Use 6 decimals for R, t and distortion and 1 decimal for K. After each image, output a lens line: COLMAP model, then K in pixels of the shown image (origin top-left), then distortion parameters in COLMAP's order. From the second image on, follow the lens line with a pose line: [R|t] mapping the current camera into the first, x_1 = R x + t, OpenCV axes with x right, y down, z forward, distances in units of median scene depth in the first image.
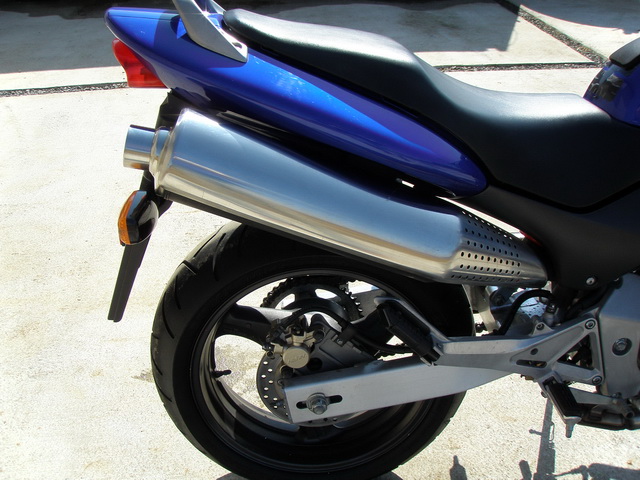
lens RADIAL K [[711.3, 0, 313.7], [0, 711.3, 251.3], [0, 0, 1]] dist [-0.208535, 0.203362]
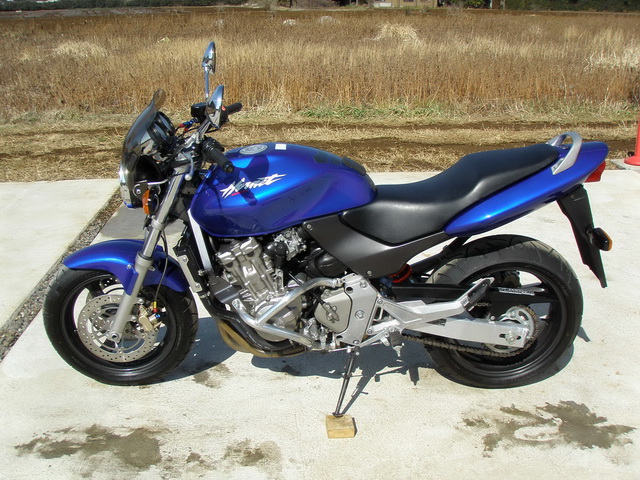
lens RADIAL K [[711.3, 0, 313.7], [0, 711.3, 251.3], [0, 0, 1]] dist [-0.208535, 0.203362]
pose [[-0.997938, 0.004167, 0.064043, 0.436351], [0.052105, 0.635202, 0.770586, -1.653558], [-0.037469, 0.772334, -0.634110, 2.375440]]
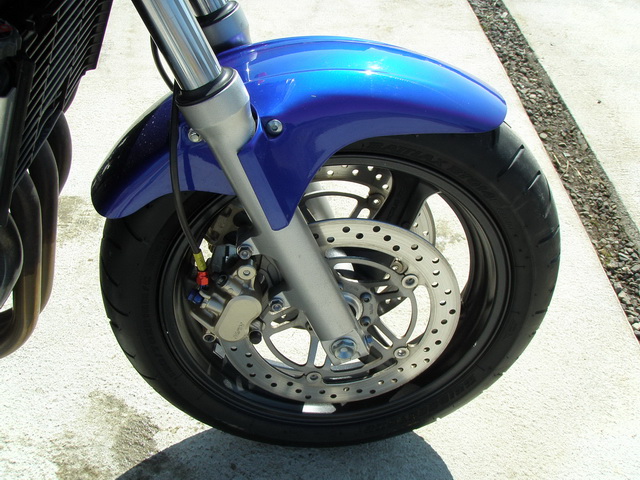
lens RADIAL K [[711.3, 0, 313.7], [0, 711.3, 251.3], [0, 0, 1]] dist [-0.208535, 0.203362]
pose [[0.995932, 0.088866, 0.014876, 1.143692], [-0.090009, 0.973704, 0.209283, -0.061001], [0.004113, -0.209771, 0.977742, 0.443468]]
